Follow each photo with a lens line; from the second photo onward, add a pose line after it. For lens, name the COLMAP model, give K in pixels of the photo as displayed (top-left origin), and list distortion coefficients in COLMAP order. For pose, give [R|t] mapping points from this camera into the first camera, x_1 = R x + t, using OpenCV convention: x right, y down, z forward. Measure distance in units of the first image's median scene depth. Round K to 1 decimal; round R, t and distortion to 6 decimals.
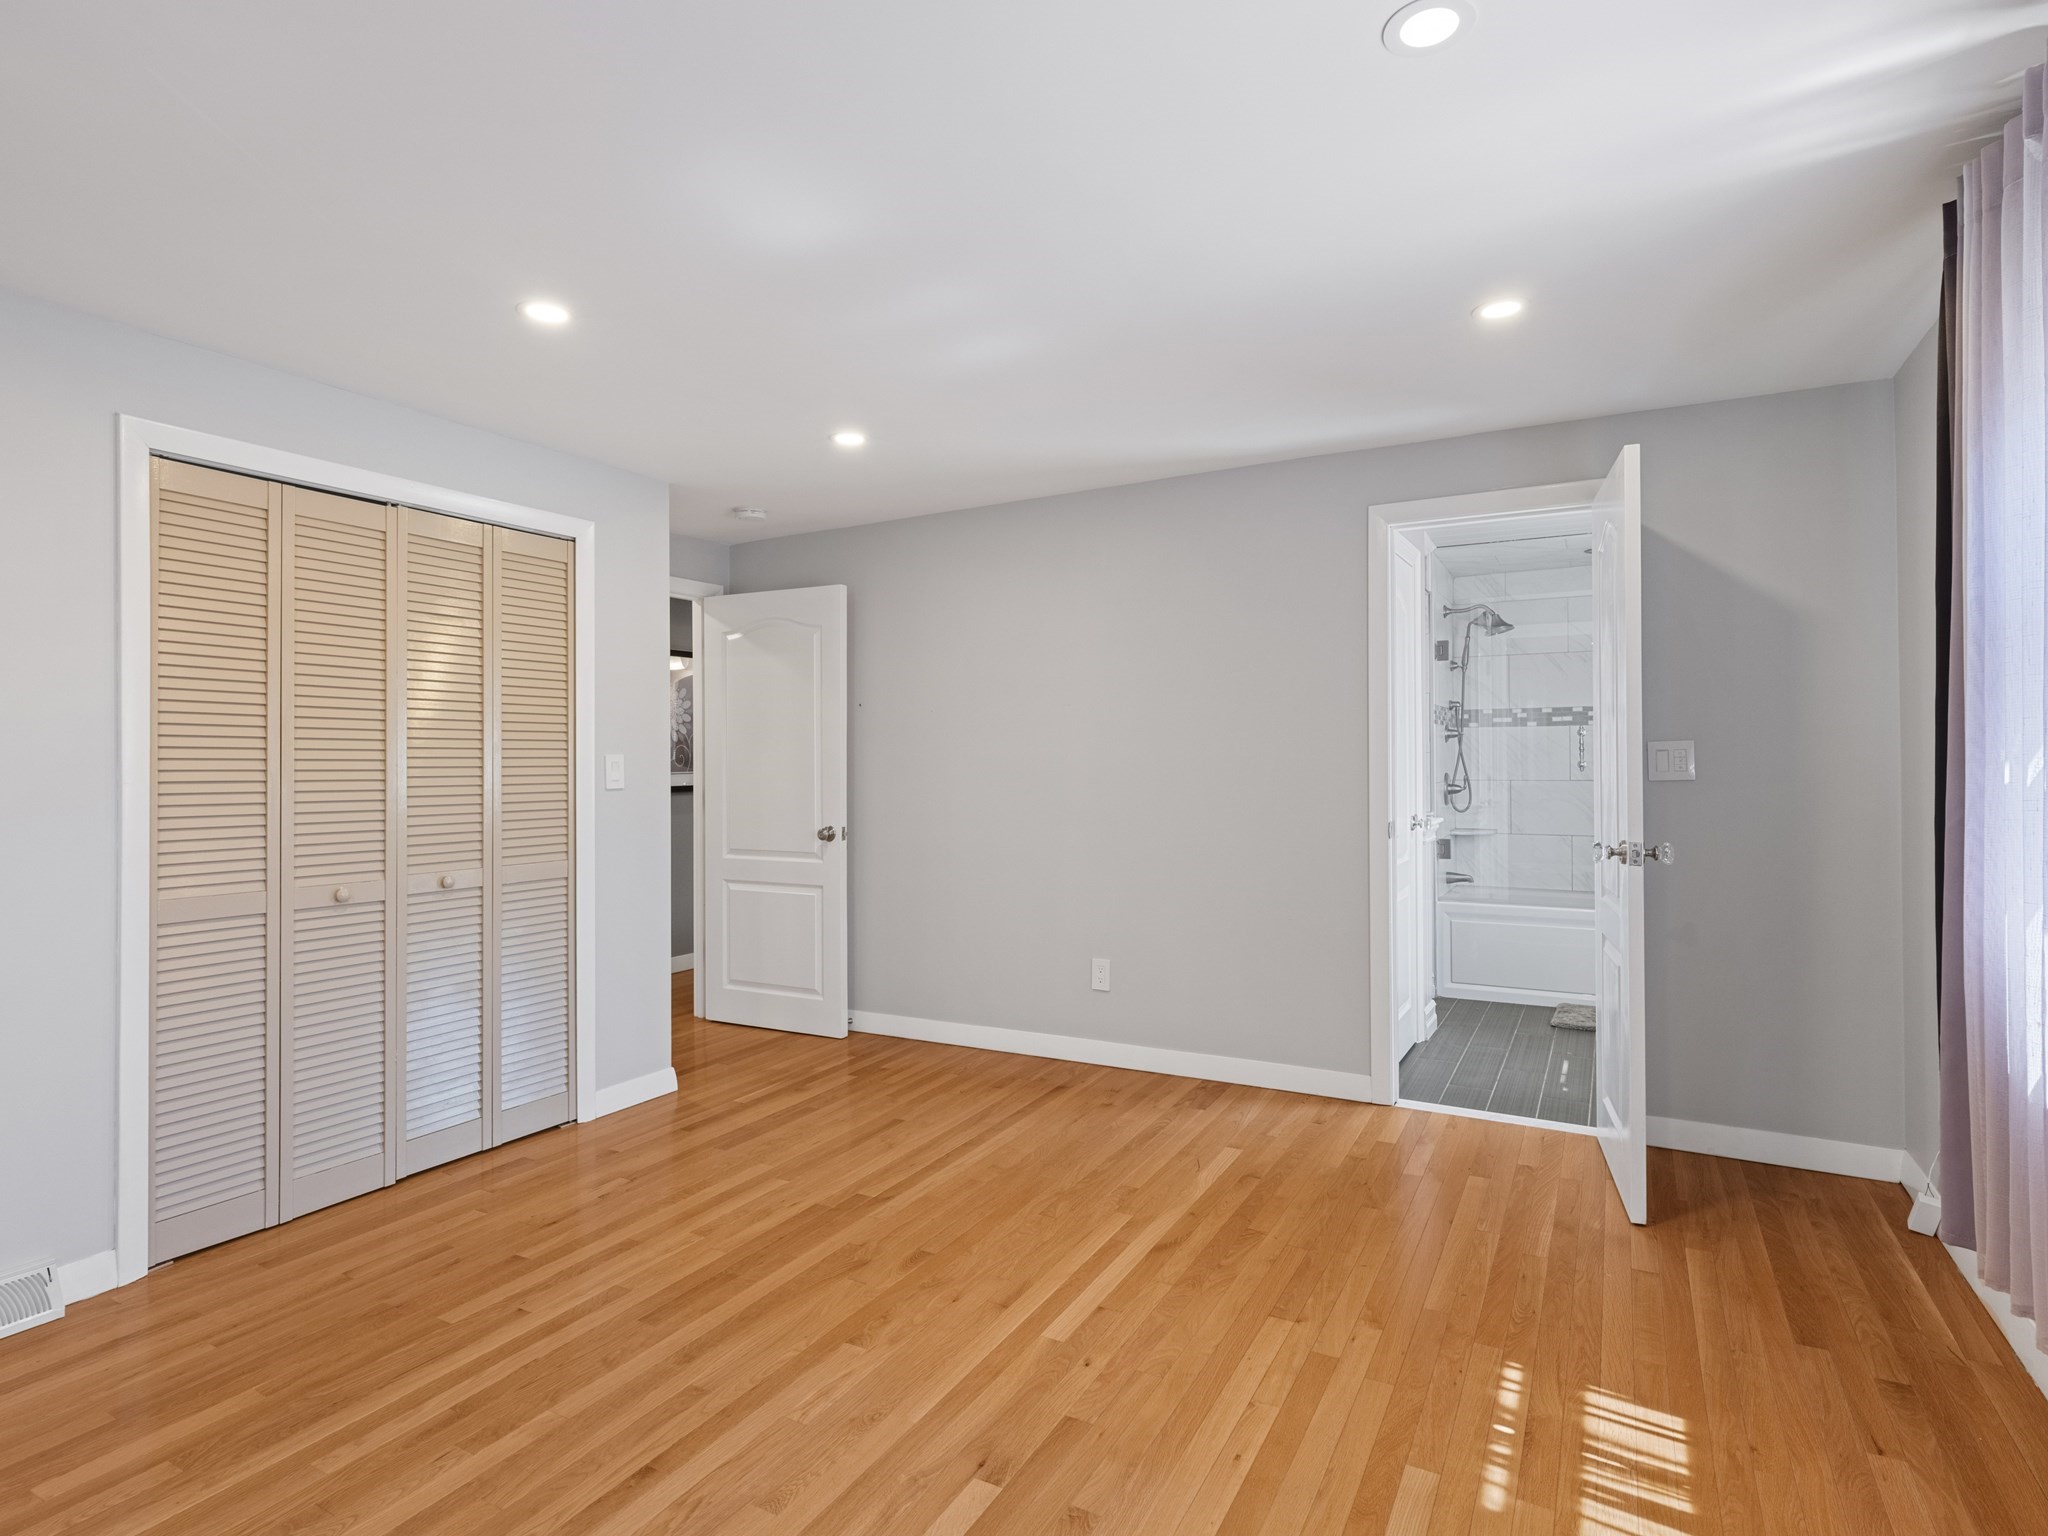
lens RADIAL K [[1045.4, 0, 1008.0], [0, 1045.4, 769.7], [0, 0, 1]] dist [-0.000052, -0.000149]
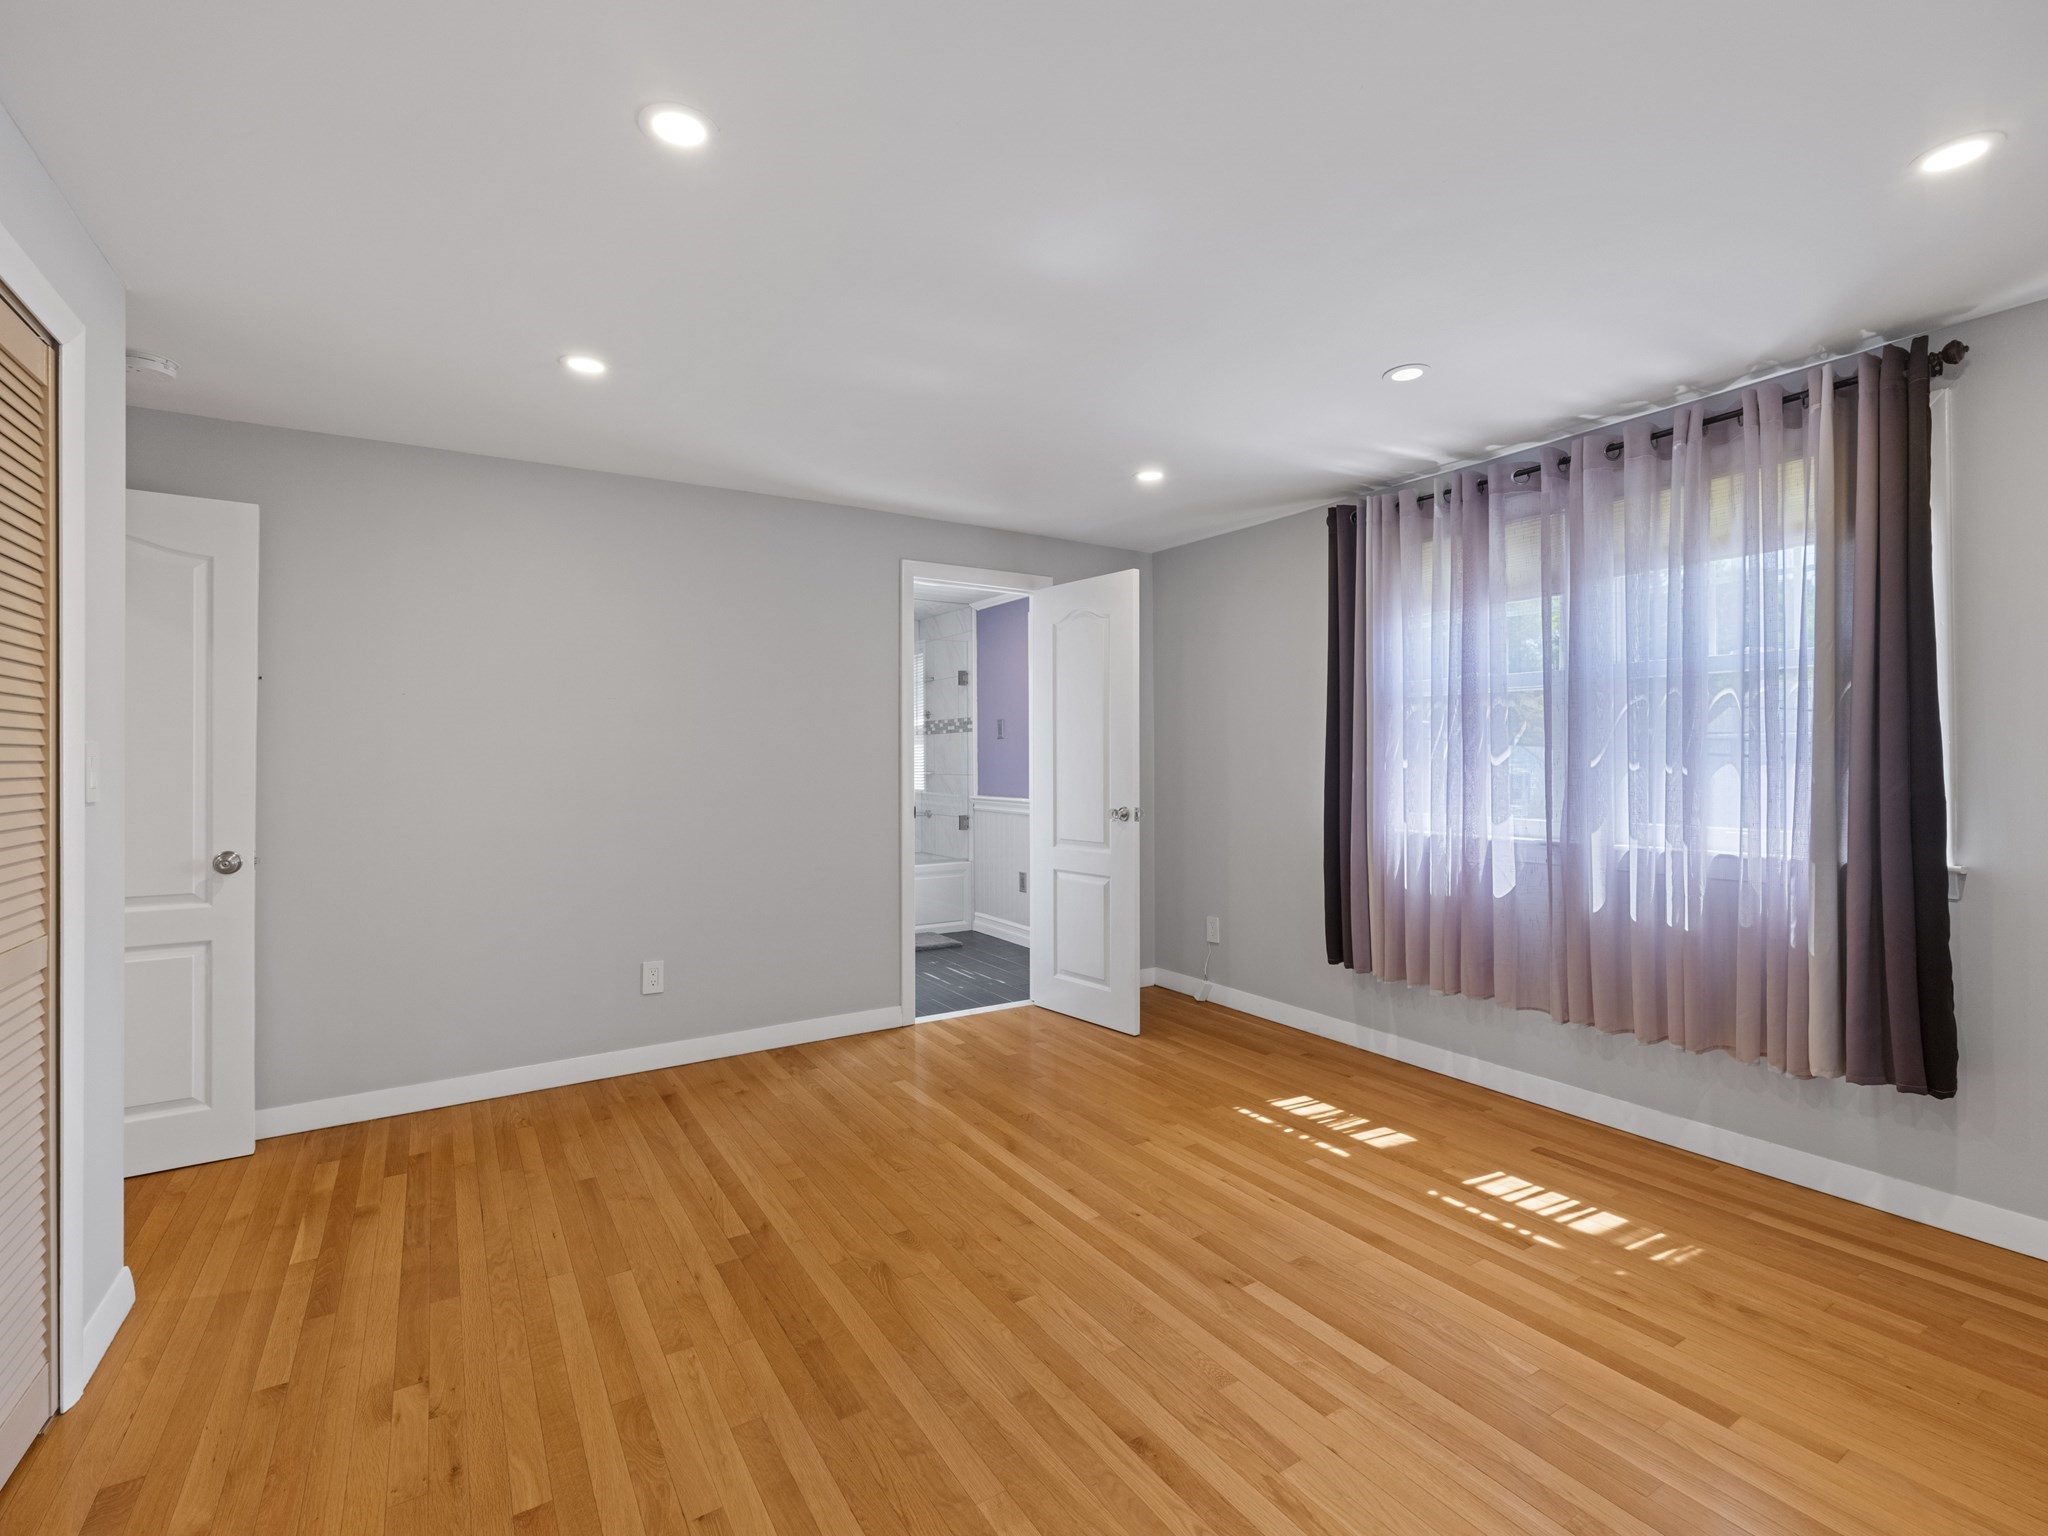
lens RADIAL K [[950.4, 0, 1003.8], [0, 950.4, 760.1], [0, 0, 1]] dist [-0.005273, 0.003221]
pose [[0.484999, 0.004469, 0.874504, -0.712858], [0.008165, 0.999920, -0.009639, 0.007729], [-0.874477, 0.011815, 0.484923, 0.385003]]
